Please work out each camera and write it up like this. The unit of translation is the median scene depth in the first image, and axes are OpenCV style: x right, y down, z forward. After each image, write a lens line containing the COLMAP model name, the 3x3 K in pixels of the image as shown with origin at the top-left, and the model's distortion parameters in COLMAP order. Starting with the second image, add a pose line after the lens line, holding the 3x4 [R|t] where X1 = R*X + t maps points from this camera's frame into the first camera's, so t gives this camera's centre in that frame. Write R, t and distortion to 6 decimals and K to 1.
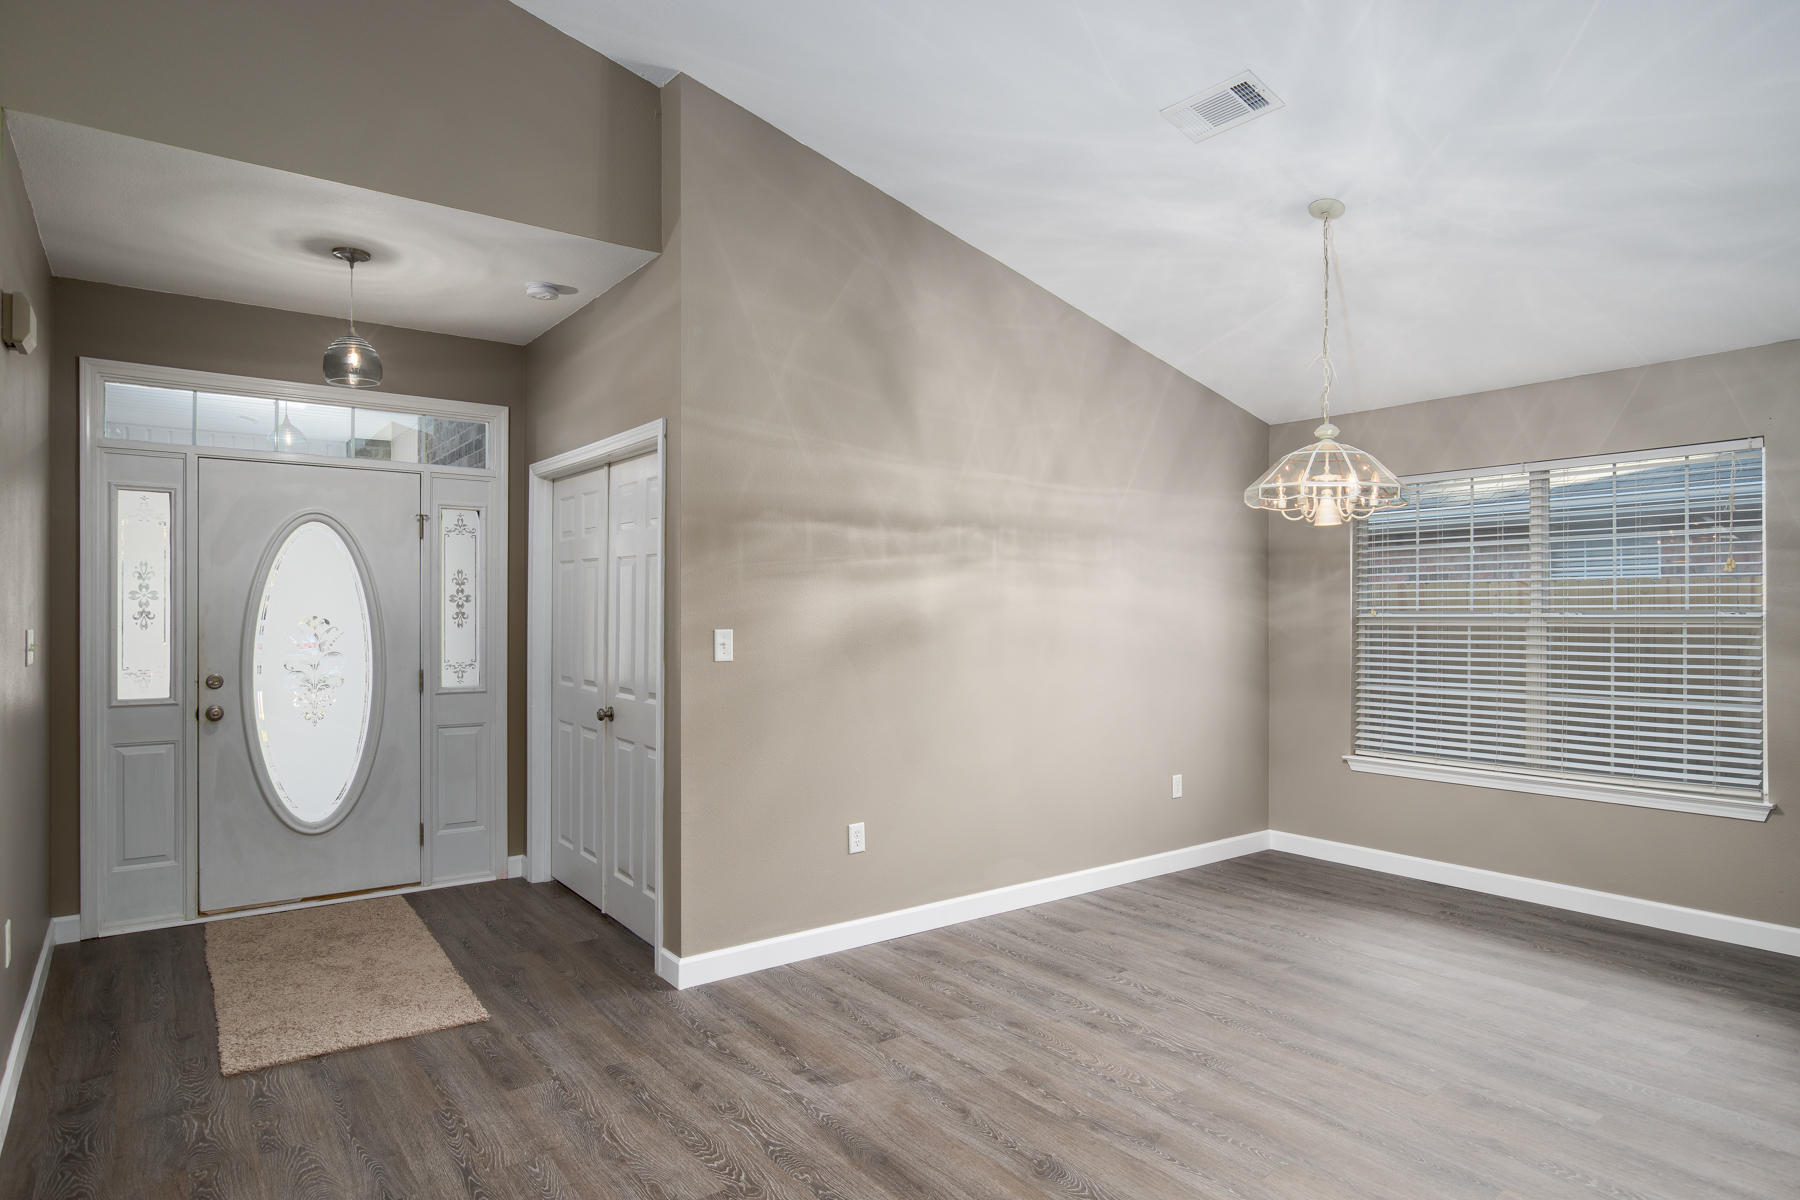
lens RADIAL K [[1022.0, 0, 904.0], [0, 1022.0, 613.5], [0, 0, 1]] dist [-0.017495, 0.003590]
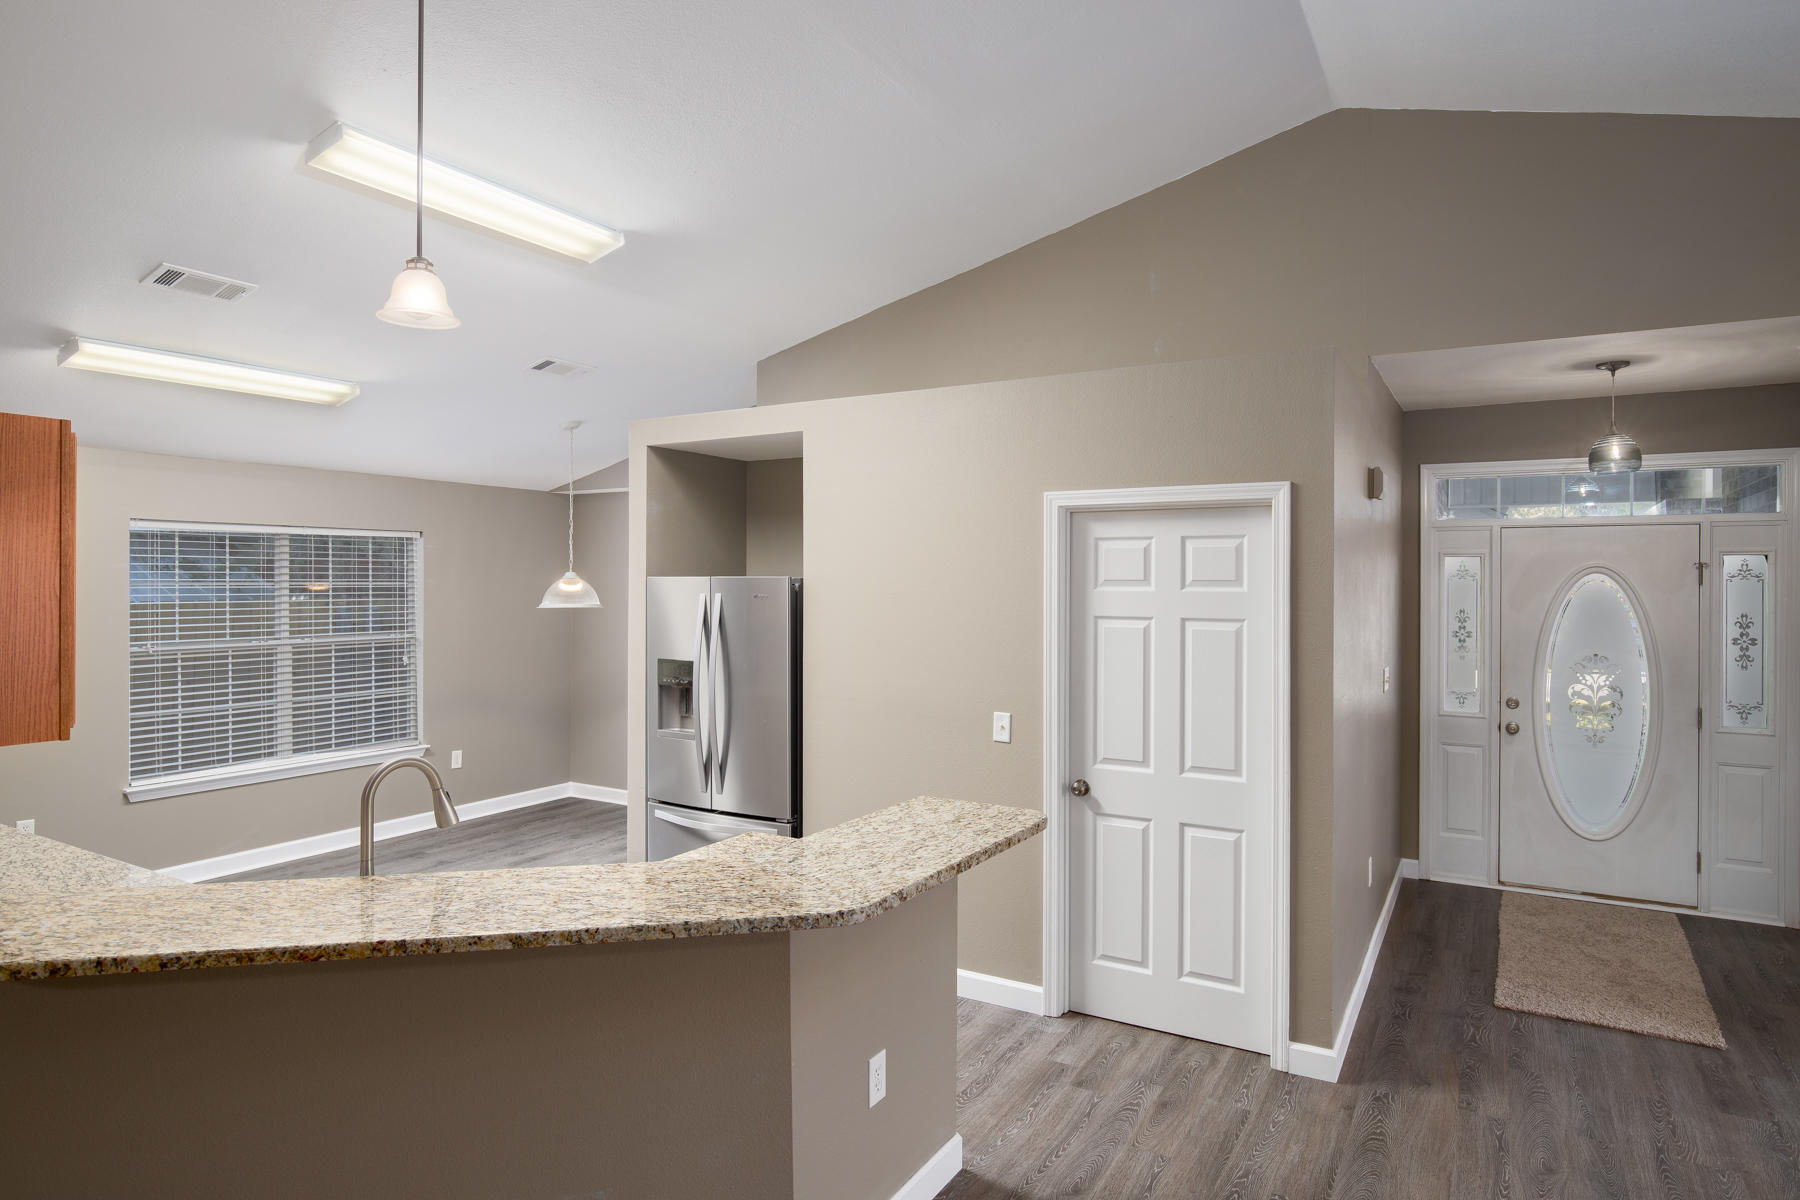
lens RADIAL K [[1027.8, 0, 916.1], [0, 1027.8, 584.8], [0, 0, 1]] dist [-0.004488, -0.001087]
pose [[0.395618, 0.006027, -0.918396, 0.225826], [-0.000396, 0.999979, 0.006392, -0.097895], [0.918415, -0.002165, 0.395612, -0.215168]]
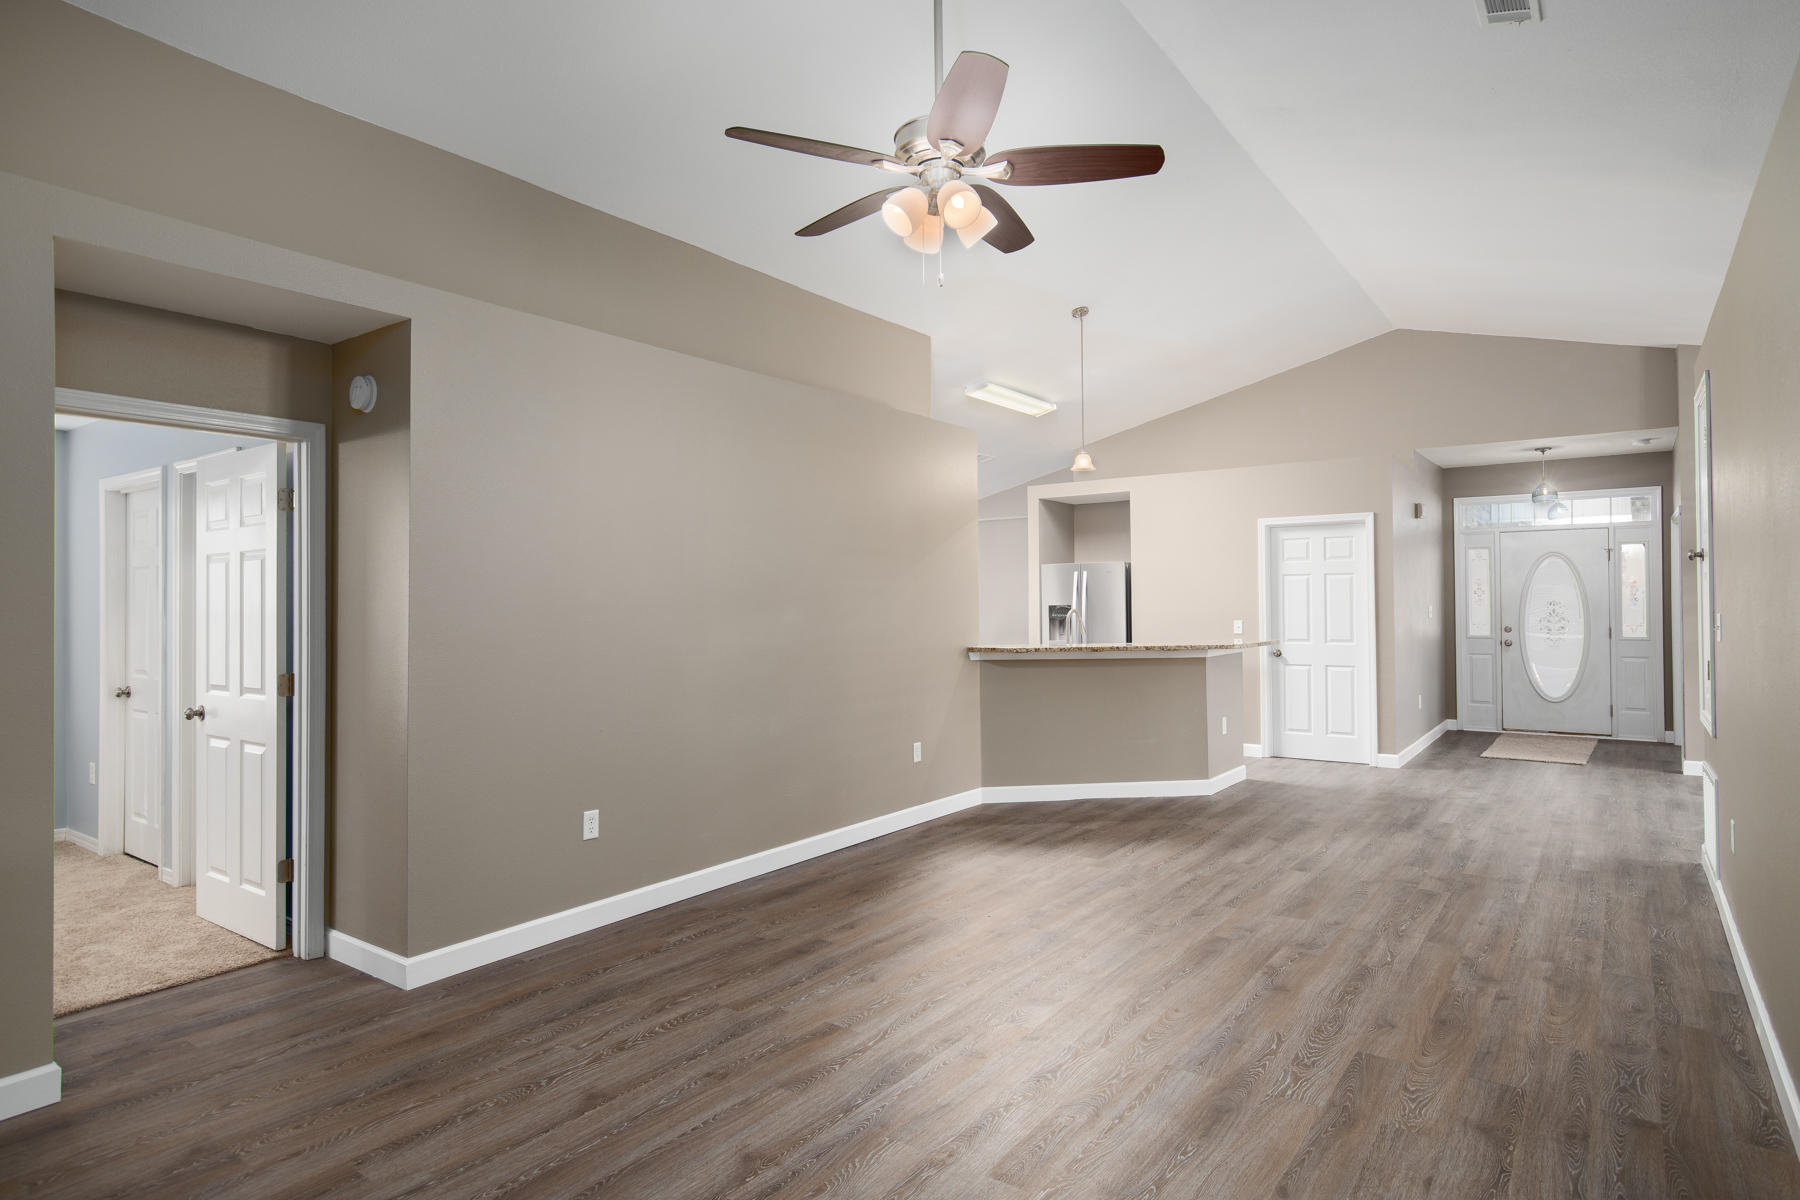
lens RADIAL K [[1027.8, 0, 889.2], [0, 1027.8, 597.2], [0, 0, 1]] dist [-0.004488, -0.001087]
pose [[0.293991, -0.009337, -0.955763, 1.242726], [0.011429, 0.999915, -0.006253, -0.007207], [0.955740, -0.009085, 0.294073, -1.124245]]
